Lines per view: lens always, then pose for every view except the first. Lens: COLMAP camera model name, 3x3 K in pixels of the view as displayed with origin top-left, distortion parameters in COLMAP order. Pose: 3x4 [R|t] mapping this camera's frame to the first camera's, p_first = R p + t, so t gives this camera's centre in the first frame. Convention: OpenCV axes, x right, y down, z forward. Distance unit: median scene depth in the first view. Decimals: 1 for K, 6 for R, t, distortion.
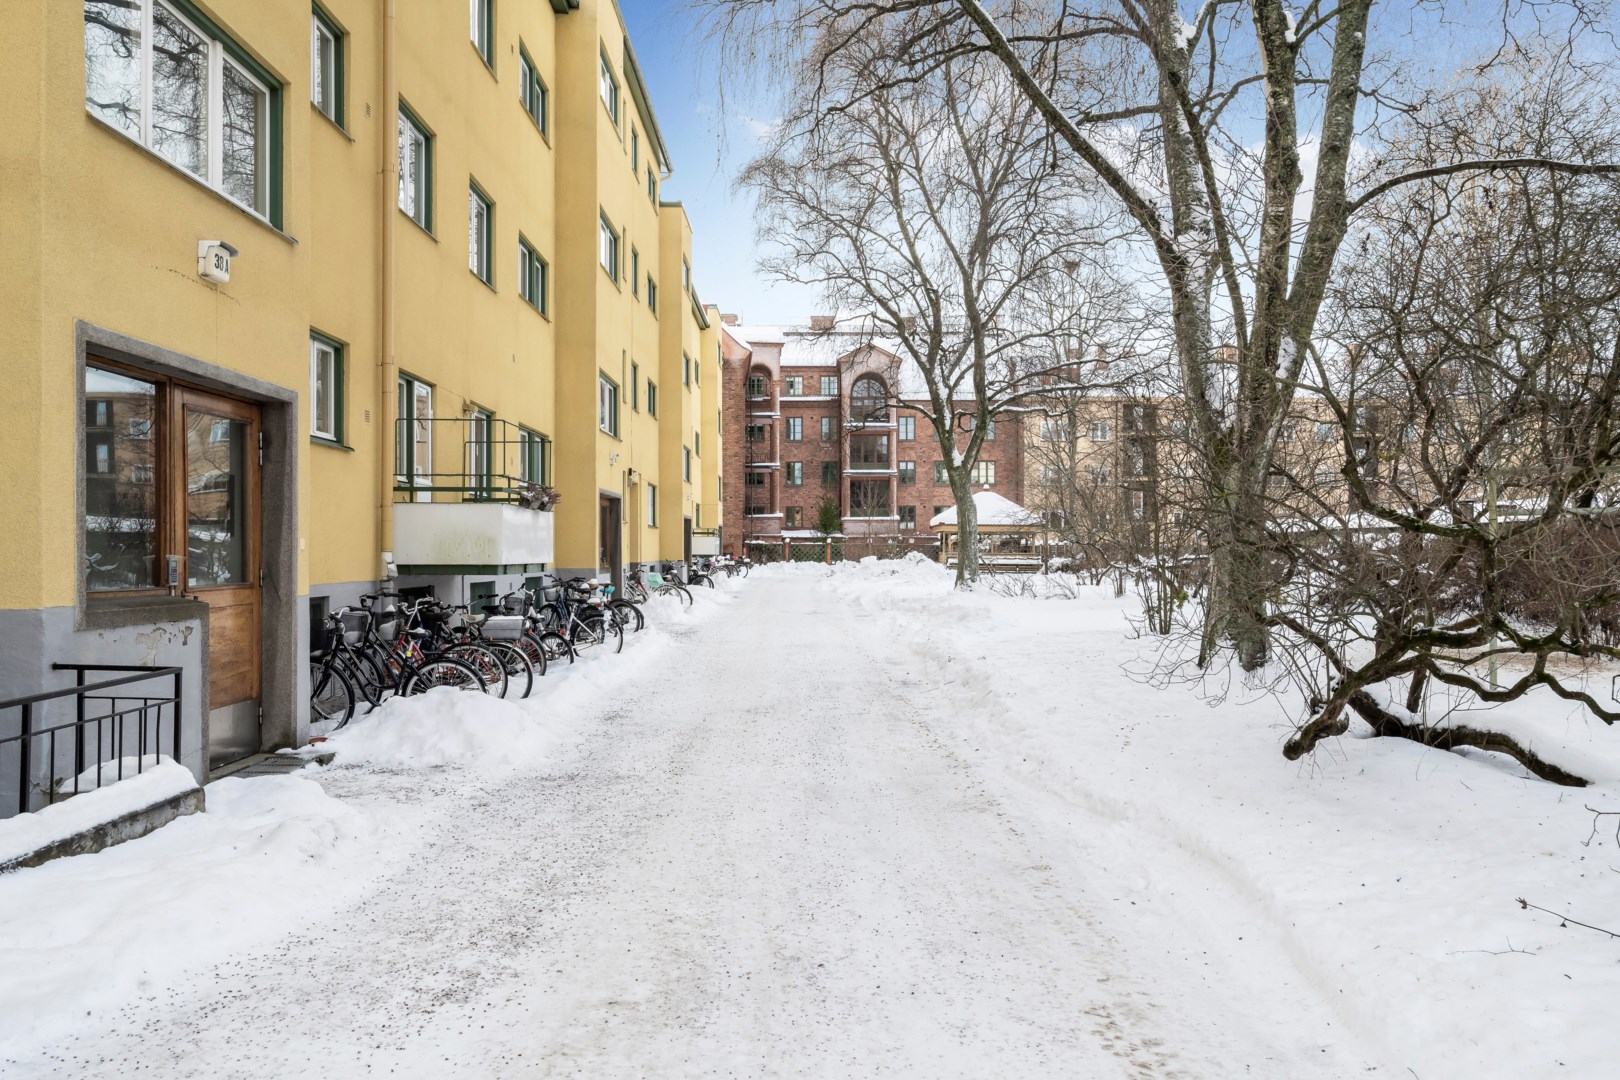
lens RADIAL K [[1214.5, 0, 809.6], [0, 1214.5, 542.5], [0, 0, 1]] dist [0.000941, 0.000031]
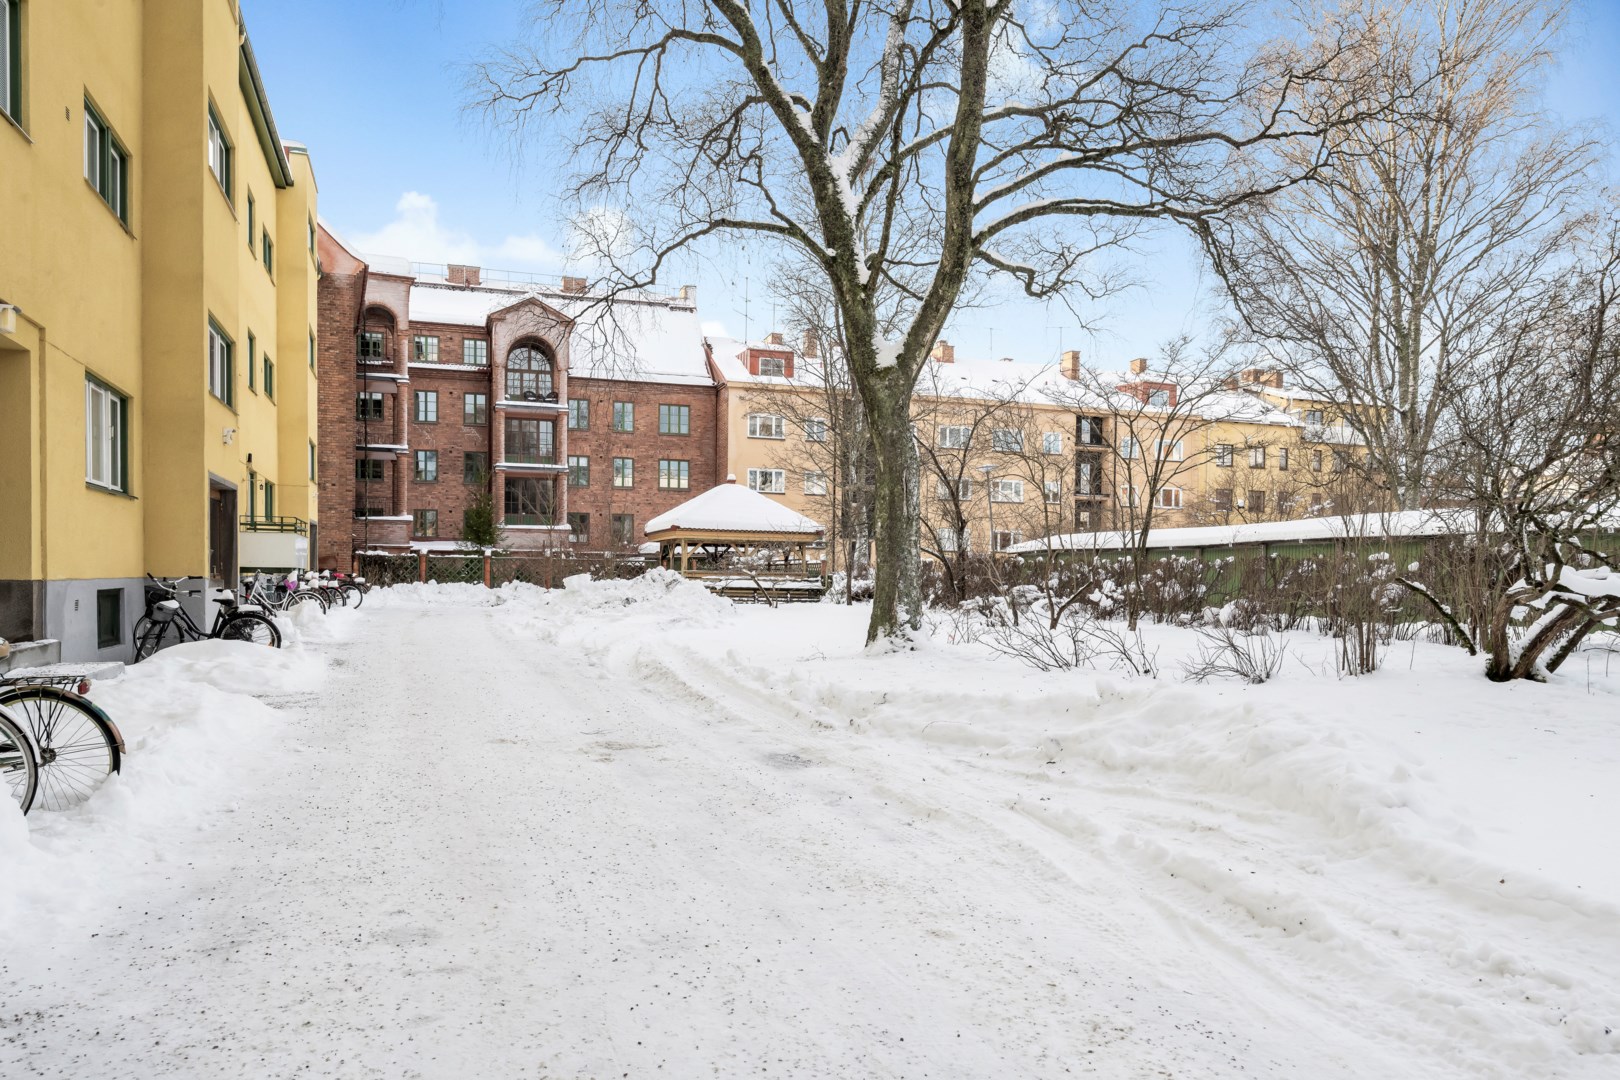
lens RADIAL K [[1105.7, 0, 819.3], [0, 1105.7, 599.7], [0, 0, 1]] dist [-0.009545, -0.002215]
pose [[0.940659, 0.002352, 0.339346, -0.017002], [-0.012318, 0.999554, 0.027216, 0.004966], [-0.339130, -0.029781, 0.940268, 0.299324]]
